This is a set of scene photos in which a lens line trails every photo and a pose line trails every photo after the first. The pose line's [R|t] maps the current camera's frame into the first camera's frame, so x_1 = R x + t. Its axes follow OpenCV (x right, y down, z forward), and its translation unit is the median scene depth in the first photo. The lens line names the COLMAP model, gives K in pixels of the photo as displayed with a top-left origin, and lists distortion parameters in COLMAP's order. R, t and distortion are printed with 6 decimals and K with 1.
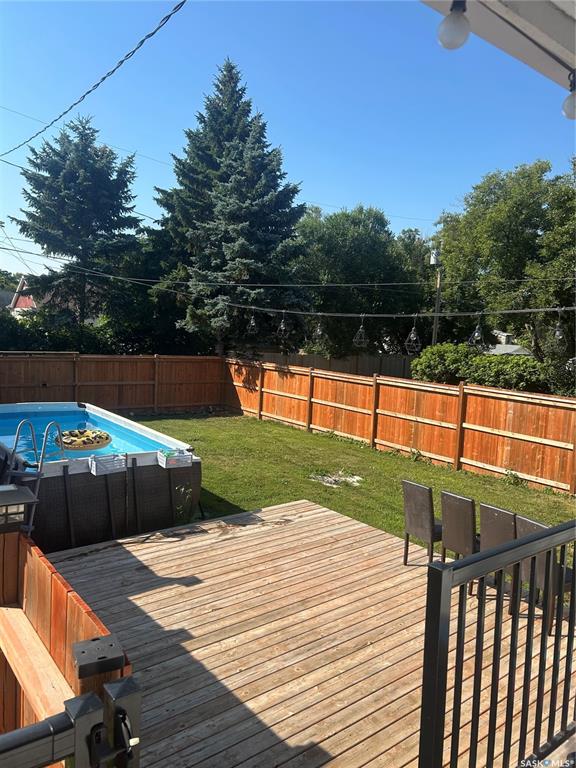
lens RADIAL K [[578.1, 0, 286.1], [0, 578.1, 383.5], [0, 0, 1]] dist [0.043270, -0.042063]
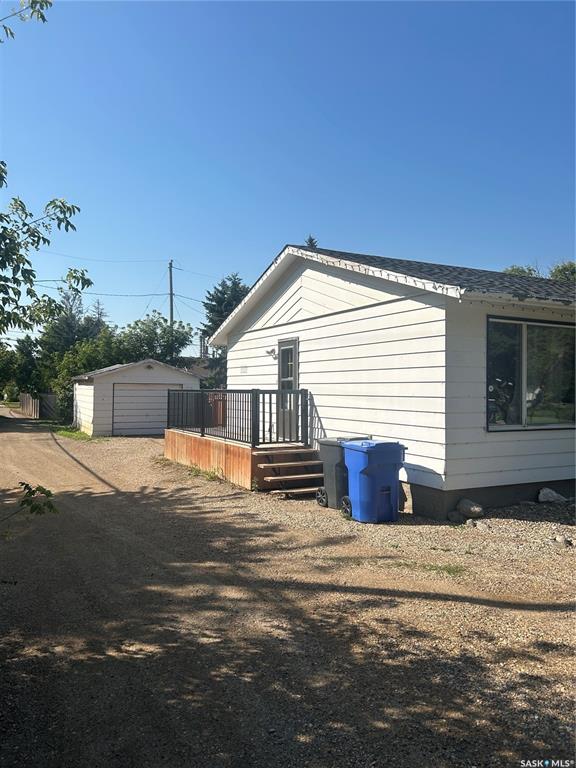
lens RADIAL K [[578.1, 0, 290.7], [0, 578.1, 386.2], [0, 0, 1]] dist [0.043270, -0.042063]
pose [[0.982203, -0.042093, -0.183046, 0.182521], [0.021426, 0.993312, -0.113455, 0.139815], [0.186598, 0.107514, 0.976536, -0.876421]]
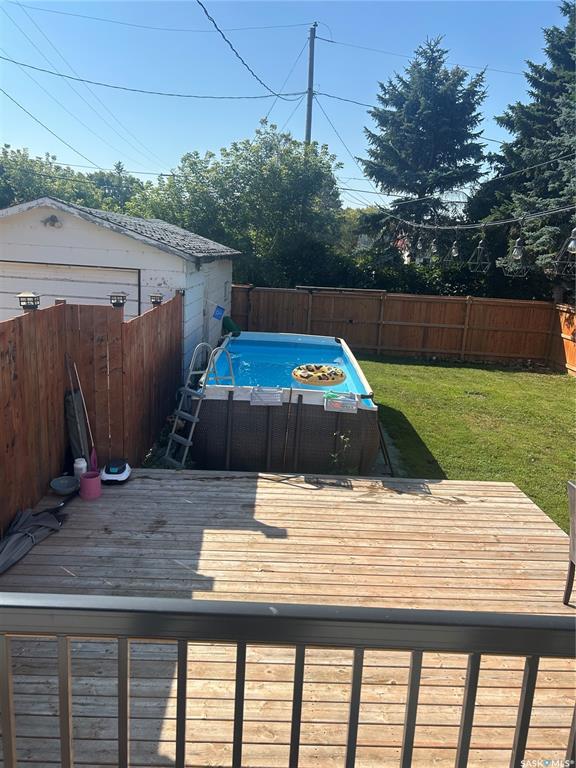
lens RADIAL K [[578.1, 0, 281.0], [0, 578.1, 381.5], [0, 0, 1]] dist [0.043270, -0.042063]
pose [[0.790473, 0.130472, -0.598439, 0.111280], [-0.076622, 0.990438, 0.114726, 0.000758], [0.607685, -0.044834, 0.792911, 0.095275]]
